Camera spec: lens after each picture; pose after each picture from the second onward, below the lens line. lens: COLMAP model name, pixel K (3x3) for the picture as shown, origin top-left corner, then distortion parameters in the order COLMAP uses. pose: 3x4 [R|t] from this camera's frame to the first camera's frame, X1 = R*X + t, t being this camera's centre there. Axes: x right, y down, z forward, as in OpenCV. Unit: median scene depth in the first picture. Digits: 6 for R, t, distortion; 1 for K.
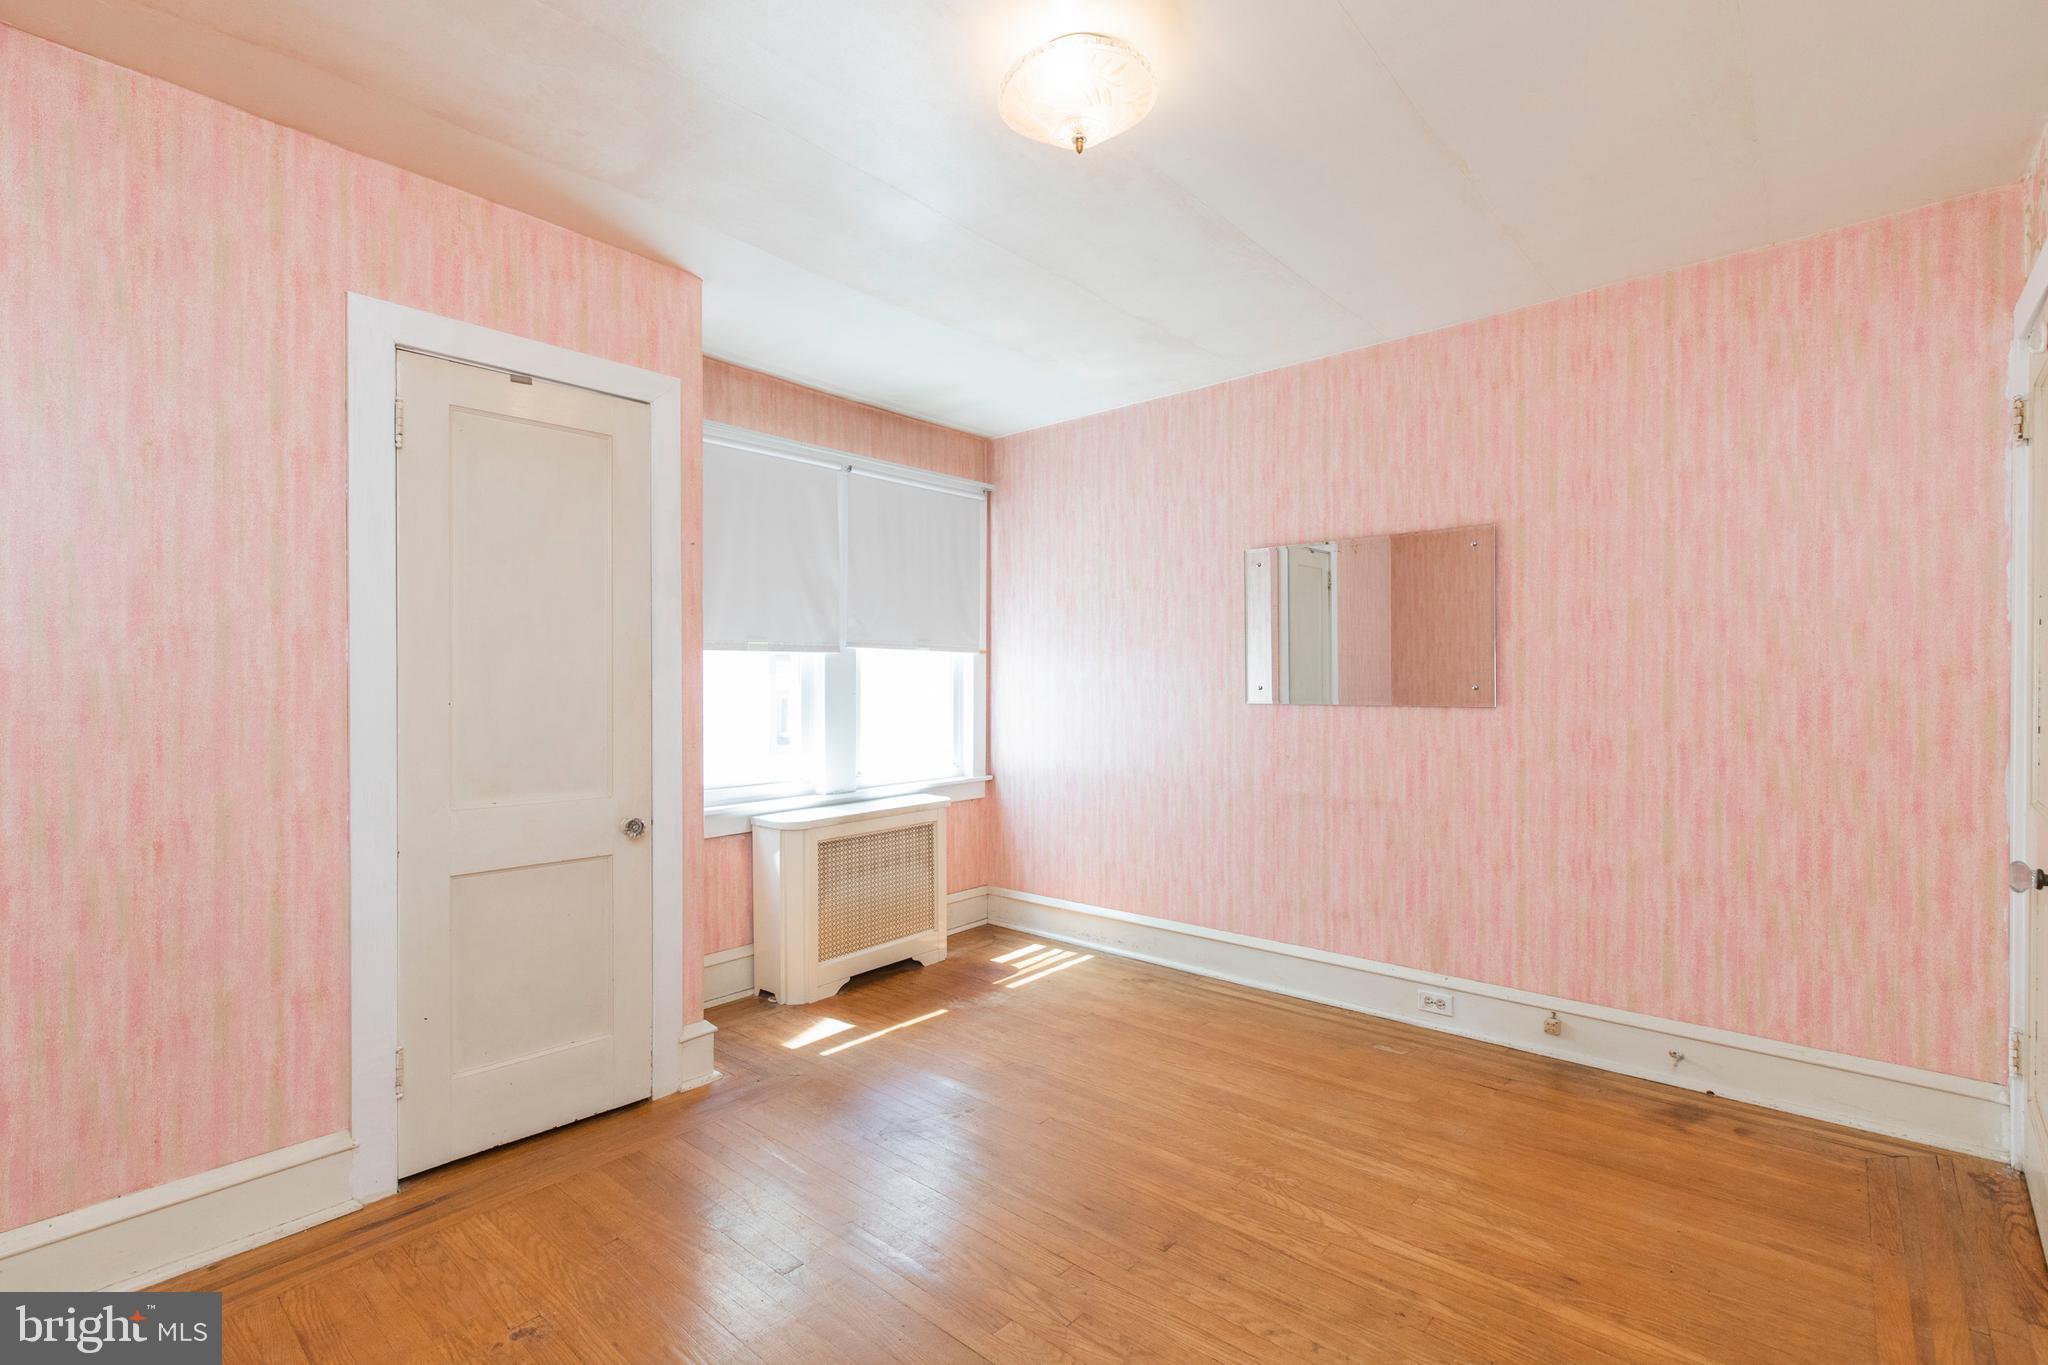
lens RADIAL K [[931.4, 0, 1036.3], [0, 931.4, 693.8], [0, 0, 1]] dist [0.006541, -0.000183]
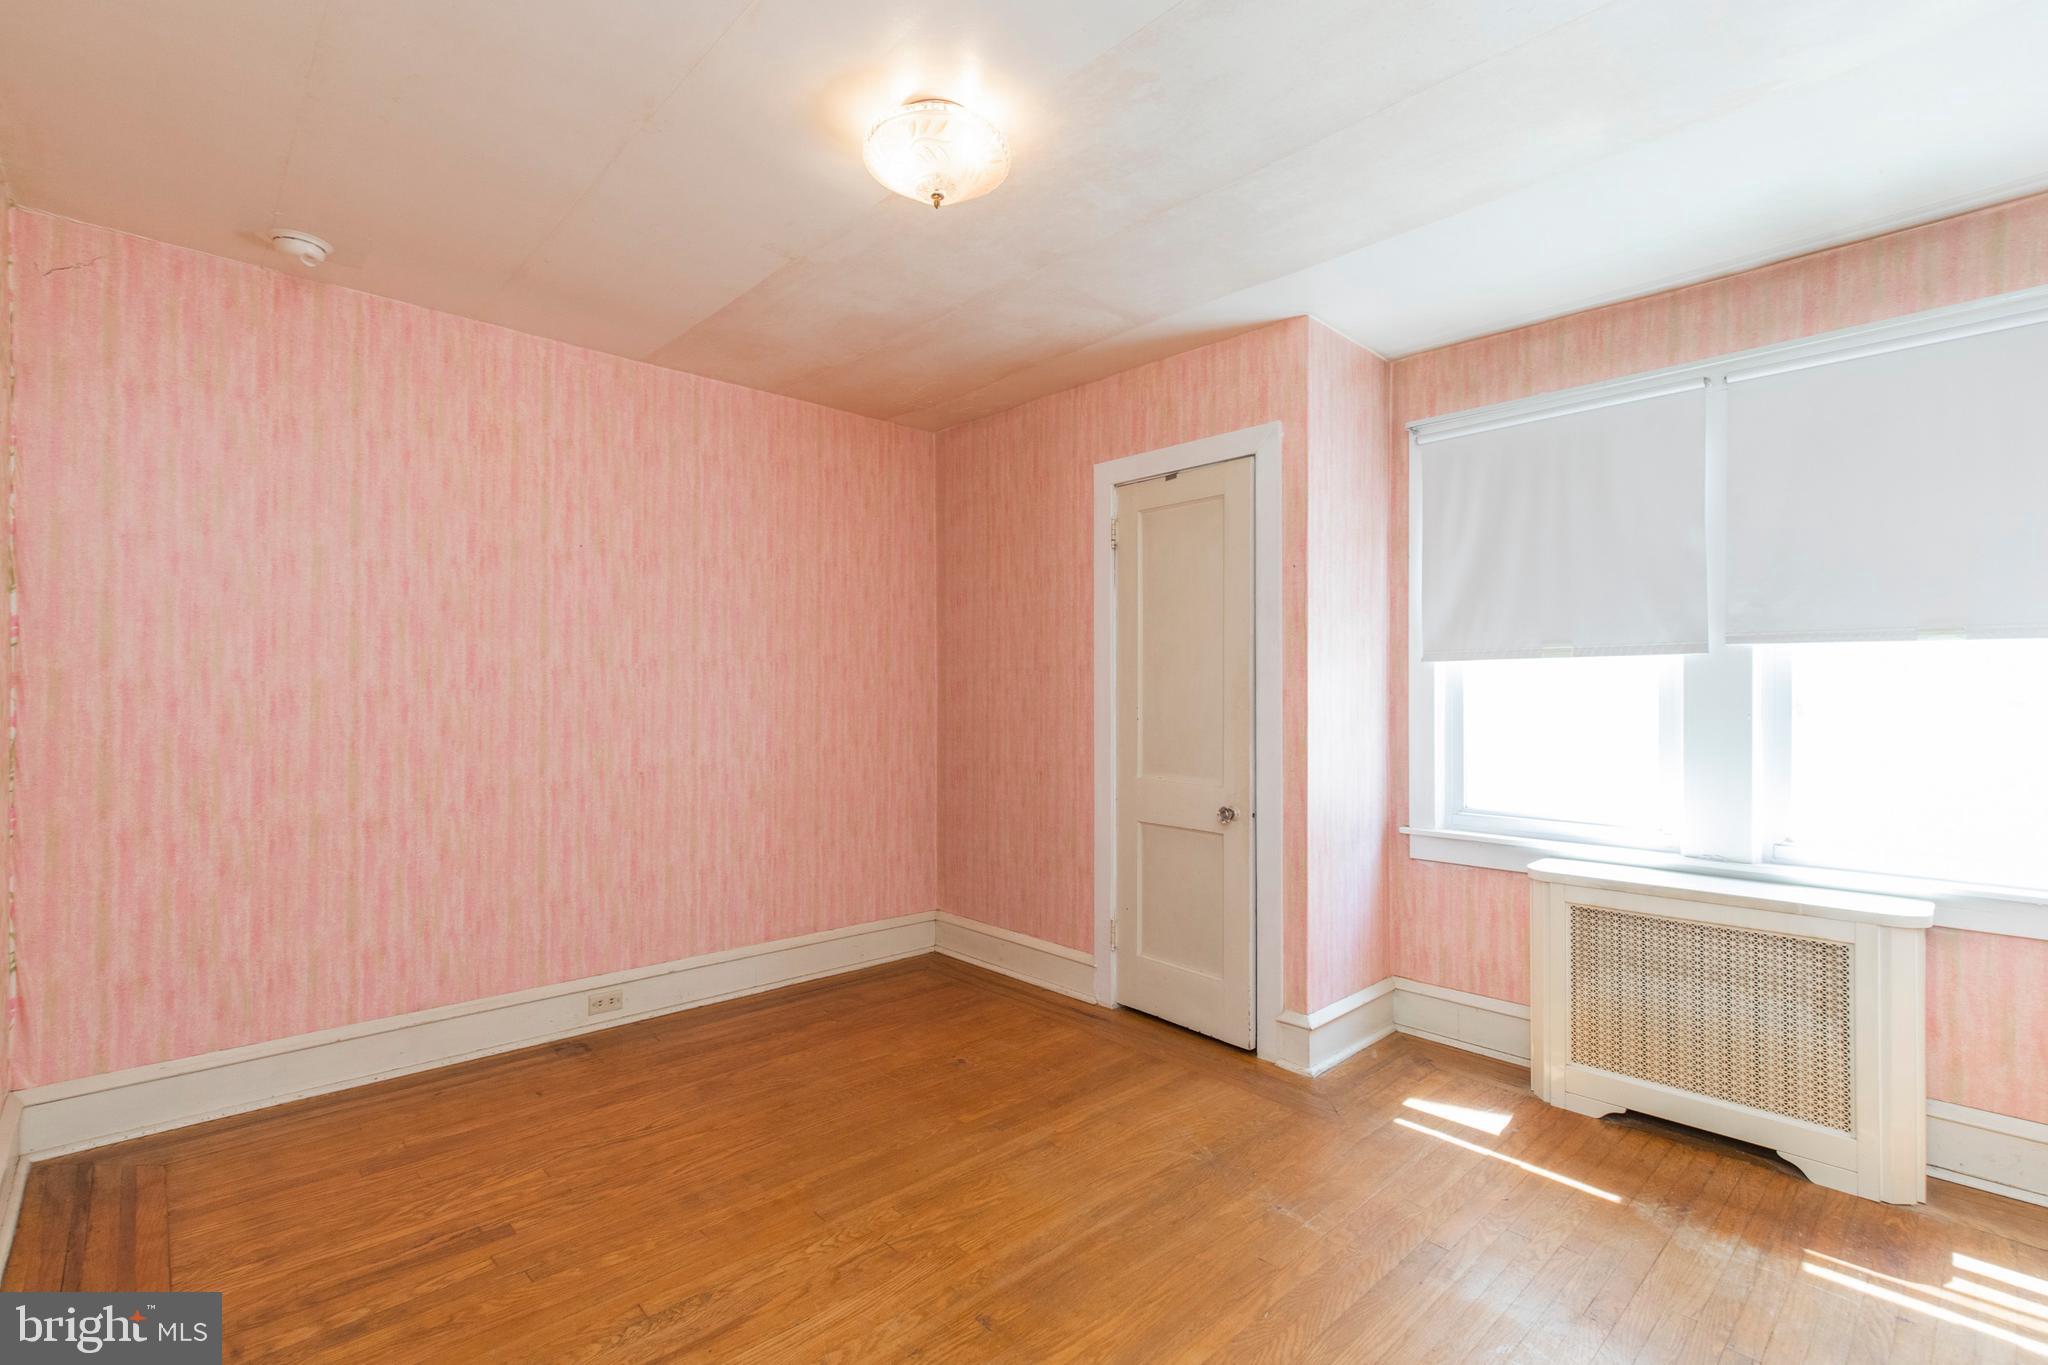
lens RADIAL K [[923.2, 0, 1017.3], [0, 923.2, 690.9], [0, 0, 1]] dist [0.001892, 0.000212]
pose [[-0.112692, 0.003582, -0.993624, 0.589787], [-0.014203, 0.999886, 0.005215, -0.014158], [0.993528, 0.014700, -0.112628, 0.648056]]
